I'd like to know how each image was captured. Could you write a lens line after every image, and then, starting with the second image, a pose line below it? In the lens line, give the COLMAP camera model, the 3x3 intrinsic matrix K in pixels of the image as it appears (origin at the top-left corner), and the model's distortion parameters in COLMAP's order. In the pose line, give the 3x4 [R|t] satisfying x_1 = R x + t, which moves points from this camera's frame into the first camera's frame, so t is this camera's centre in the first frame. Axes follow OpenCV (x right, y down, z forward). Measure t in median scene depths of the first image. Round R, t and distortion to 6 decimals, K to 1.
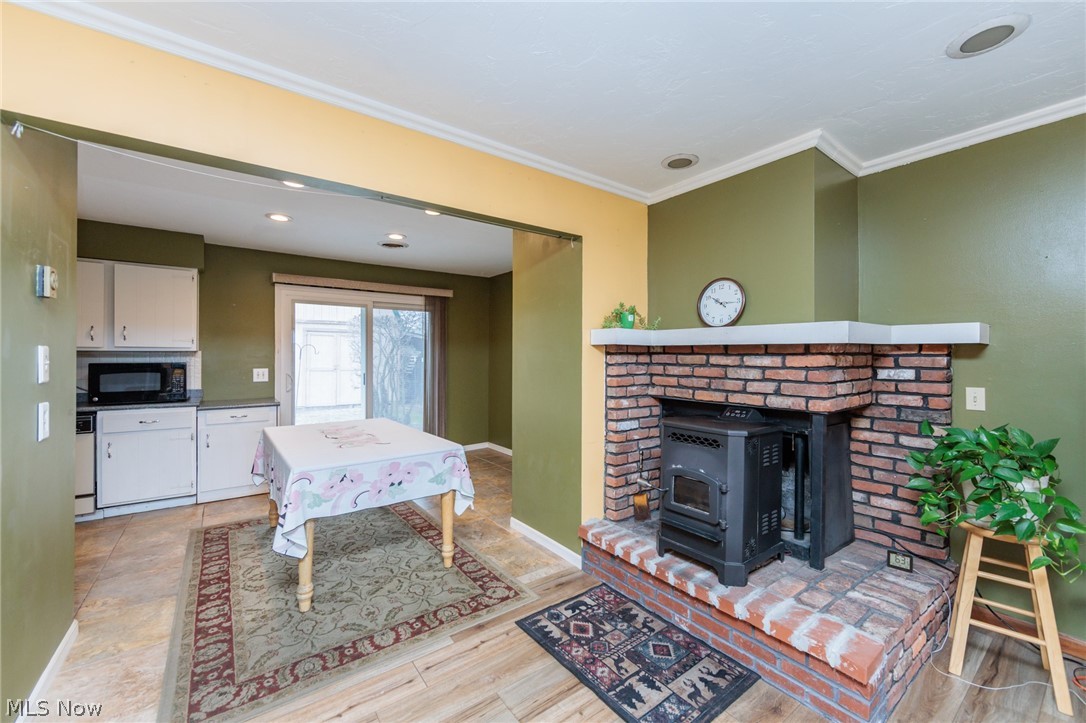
lens RADIAL K [[427.8, 0, 546.4], [0, 427.8, 358.0], [0, 0, 1]] dist [-0.005349, 0.000004]
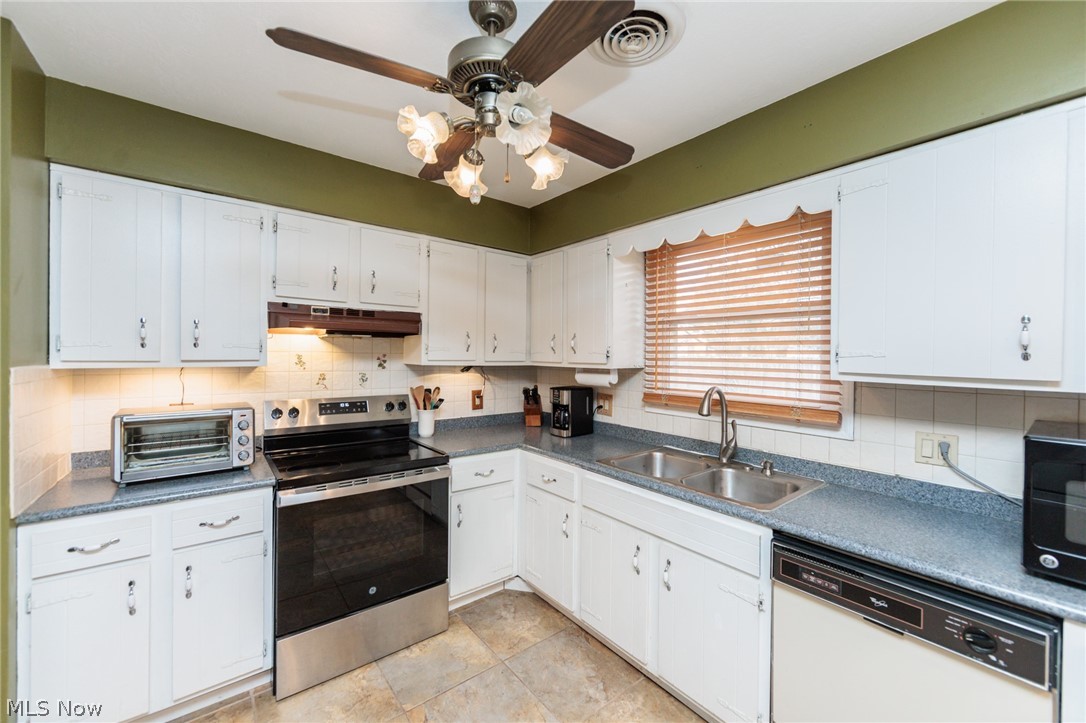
lens RADIAL K [[427.8, 0, 546.4], [0, 427.8, 358.0], [0, 0, 1]] dist [-0.005349, 0.000004]
pose [[0.032453, 0.004460, -0.999463, -1.125463], [-0.010706, 0.999934, 0.004114, -0.060399], [0.999416, 0.010567, 0.032498, 0.923919]]
